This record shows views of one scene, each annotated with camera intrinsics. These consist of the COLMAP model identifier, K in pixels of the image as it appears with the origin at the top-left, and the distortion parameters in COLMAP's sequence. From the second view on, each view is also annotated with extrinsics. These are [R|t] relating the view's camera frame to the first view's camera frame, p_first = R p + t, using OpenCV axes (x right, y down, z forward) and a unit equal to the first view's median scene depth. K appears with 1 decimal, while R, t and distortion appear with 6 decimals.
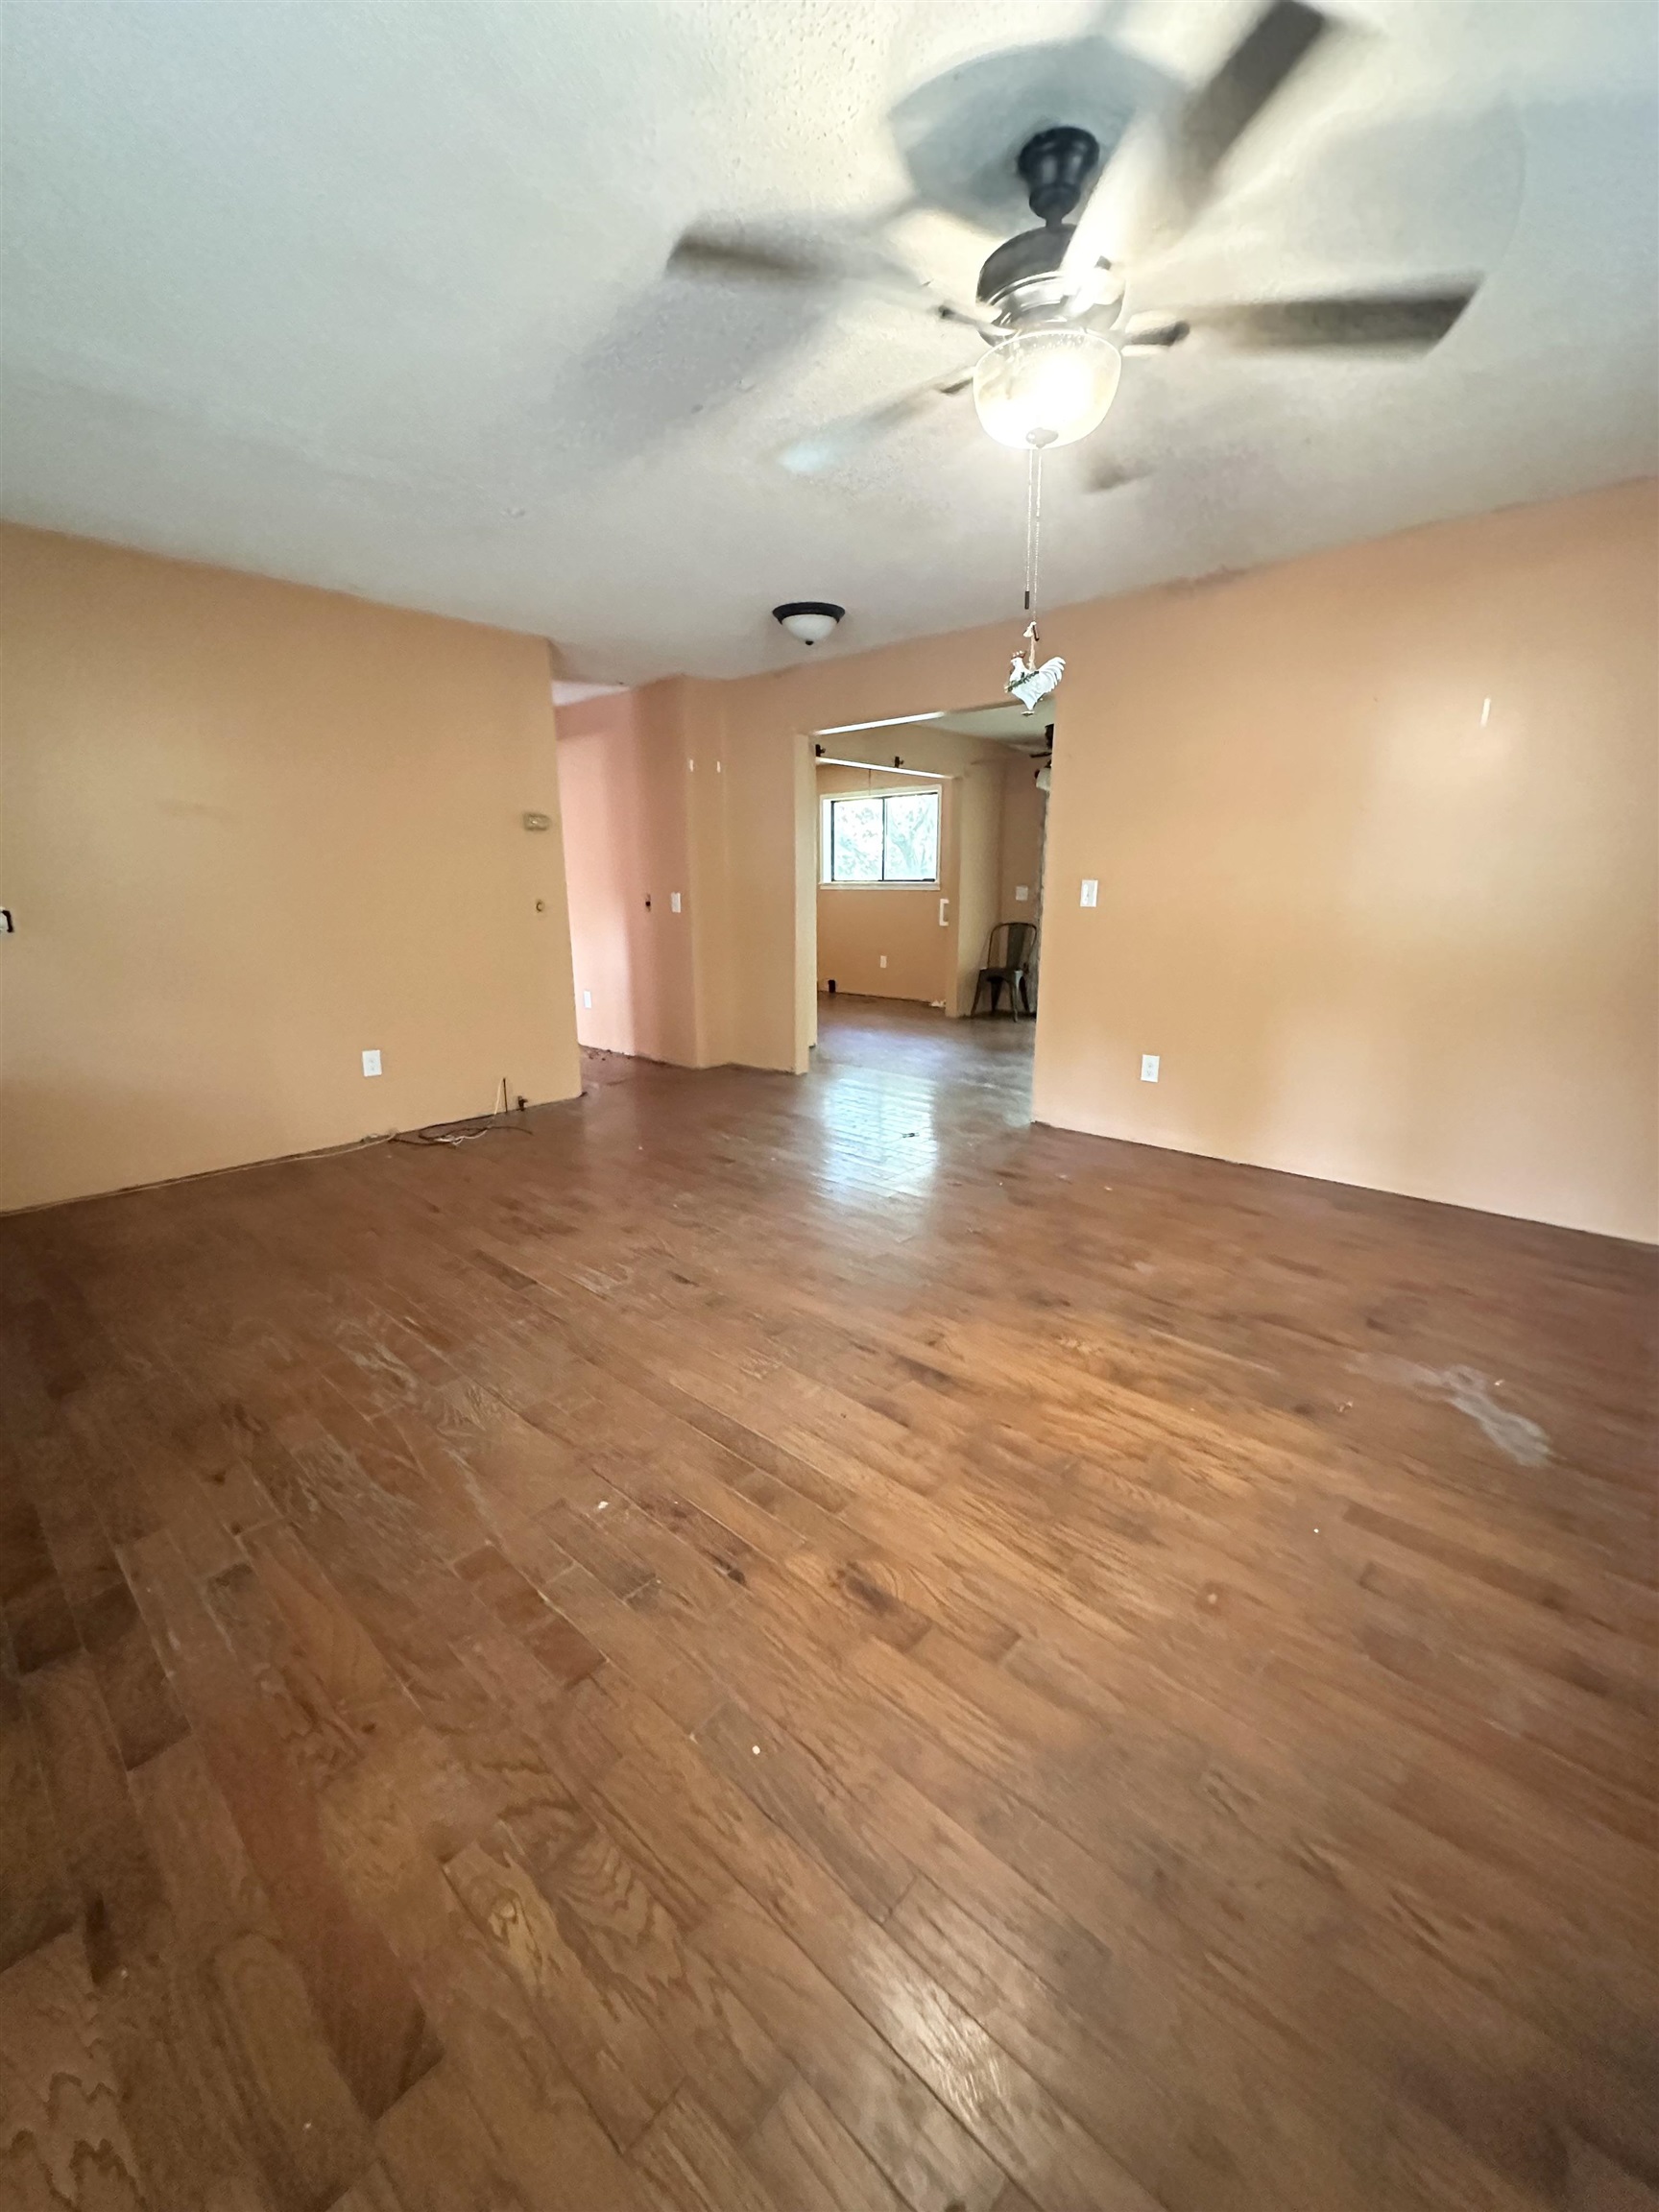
lens RADIAL K [[889.2, 0, 828.6], [0, 889.2, 1106.9], [0, 0, 1]] dist [-0.007383, -0.000321]
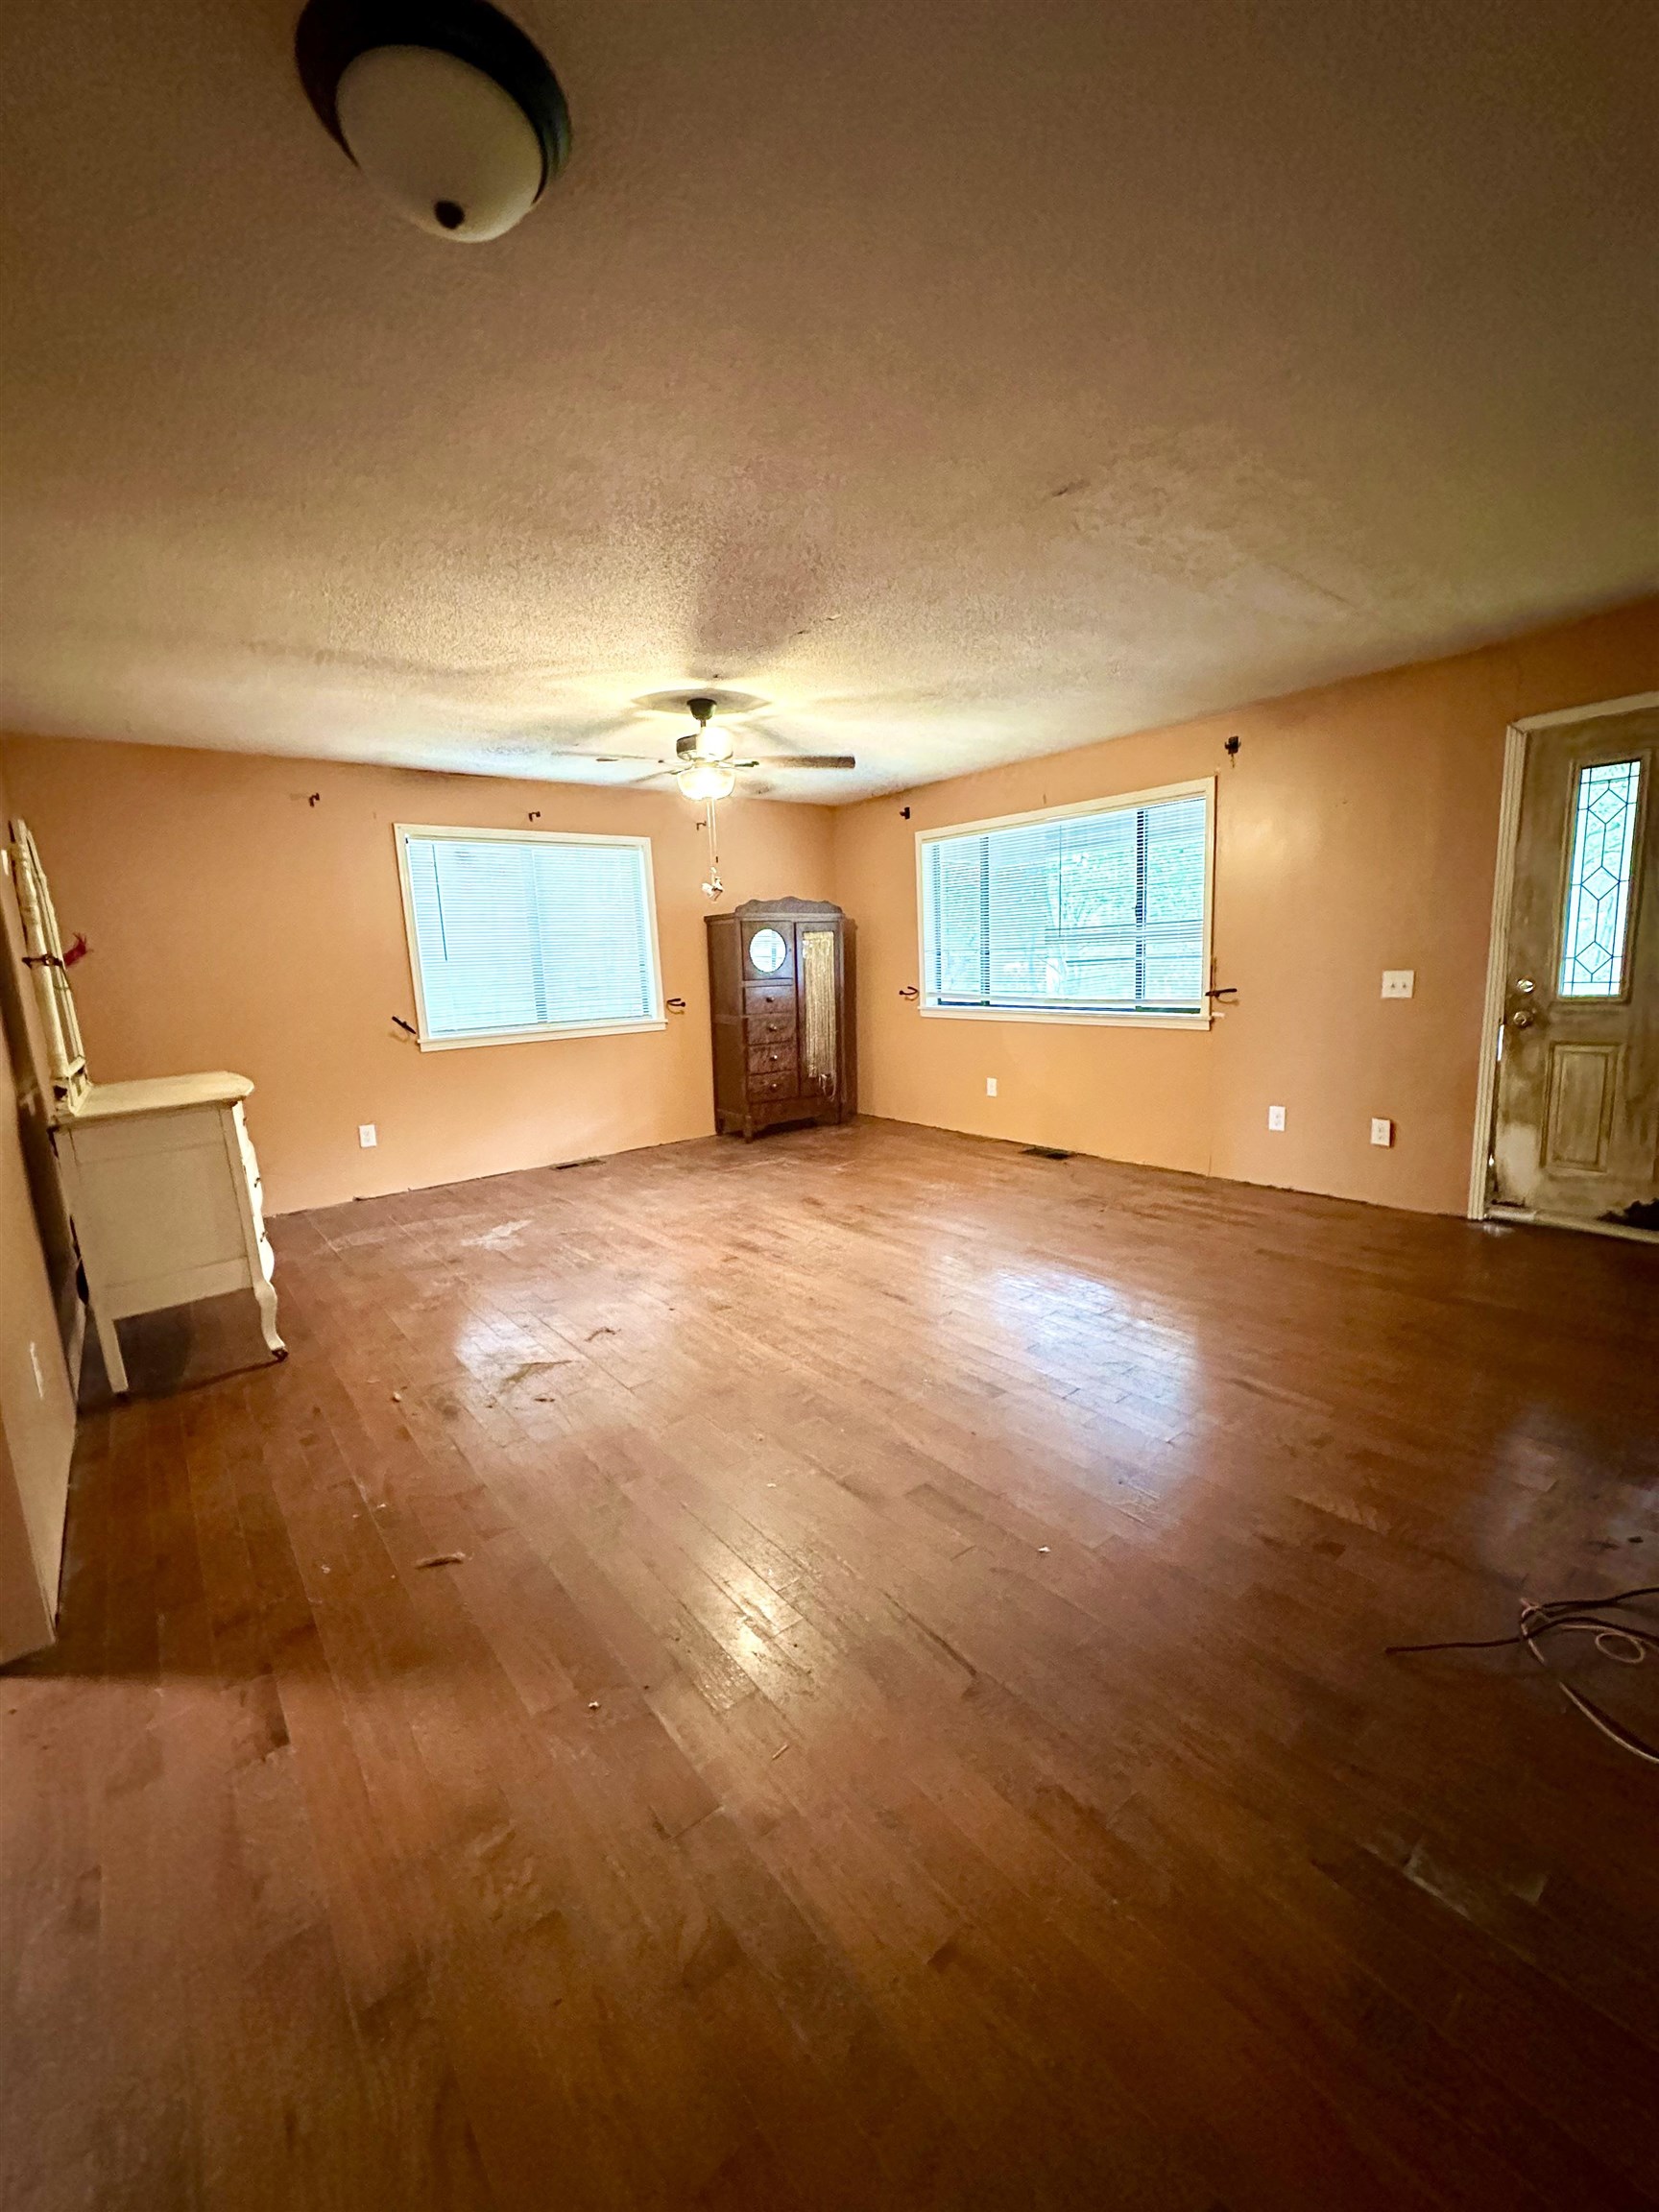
lens RADIAL K [[889.2, 0, 830.3], [0, 889.2, 1105.9], [0, 0, 1]] dist [-0.007383, -0.000321]
pose [[-0.986374, 0.020065, 0.163289, -0.380914], [0.084430, 0.913602, 0.397748, -0.717027], [-0.141200, 0.406115, -0.902847, 2.745054]]
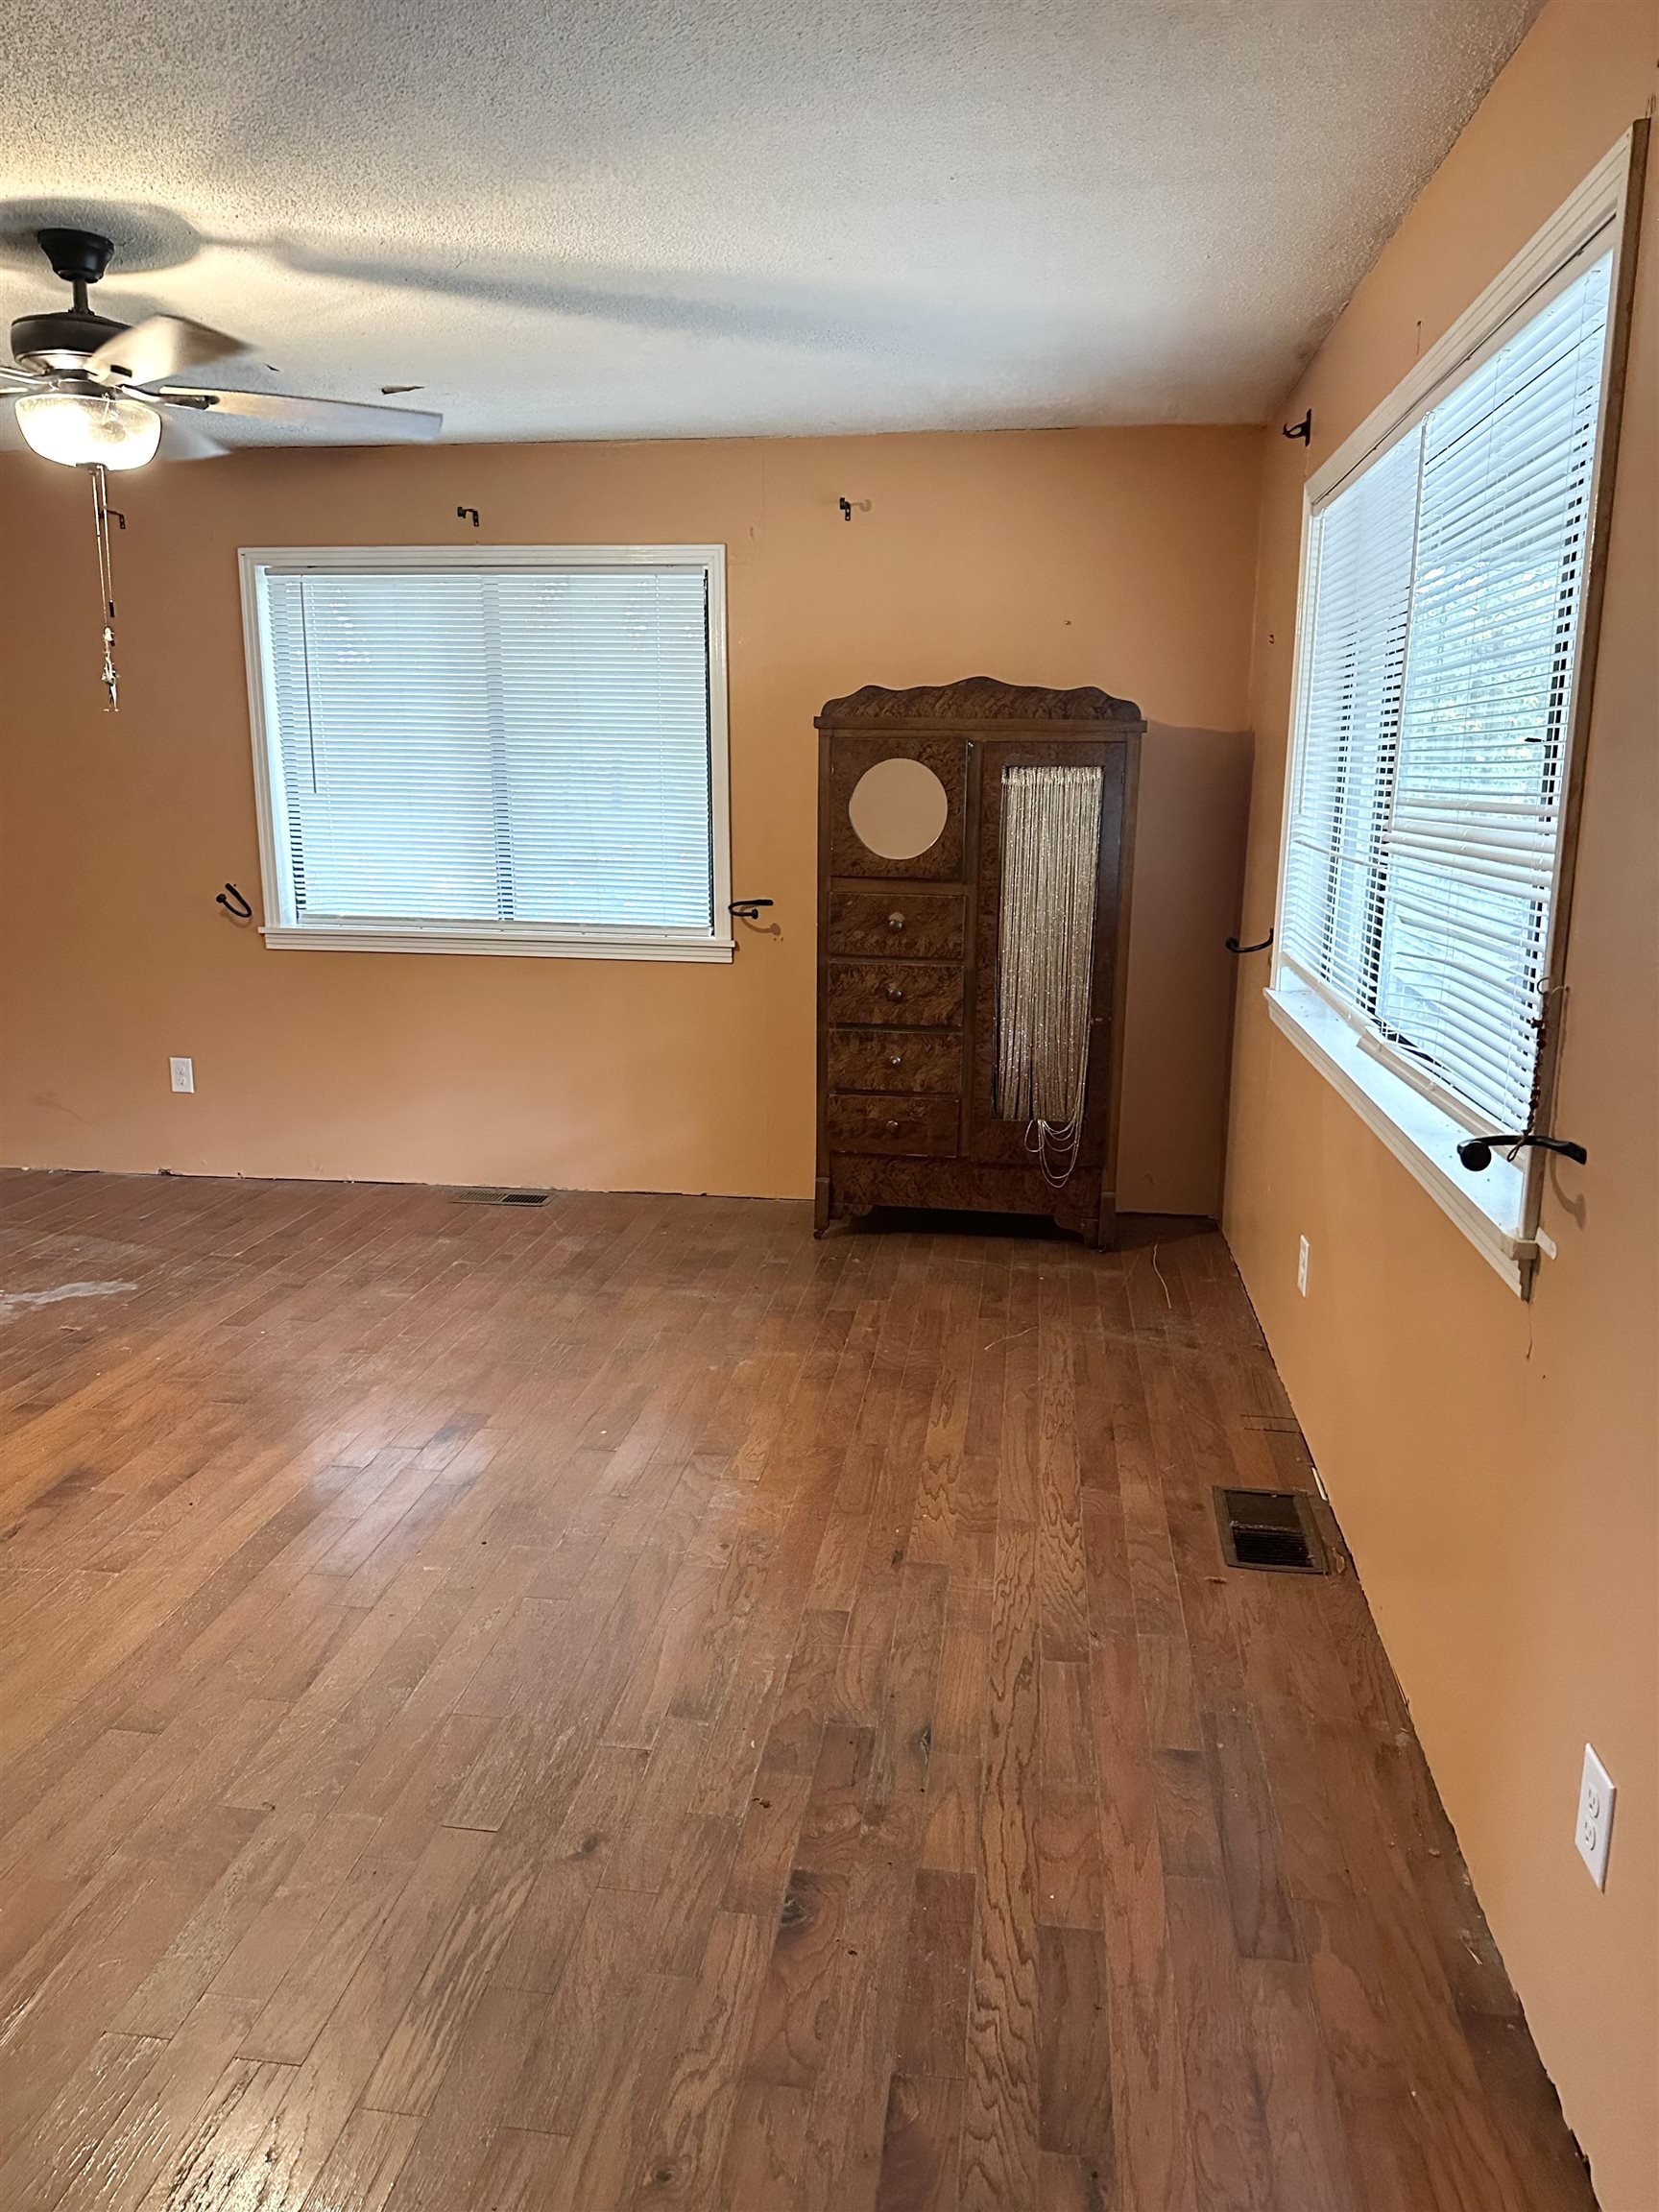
lens RADIAL K [[1557.4, 0, 832.8], [0, 1557.4, 1113.3], [0, 0, 1]] dist [0.011254, -0.002018]
pose [[-0.574336, -0.175687, 0.799545, -1.497502], [0.194619, 0.919392, 0.341822, -0.392226], [-0.795149, 0.351927, -0.493847, 1.153363]]
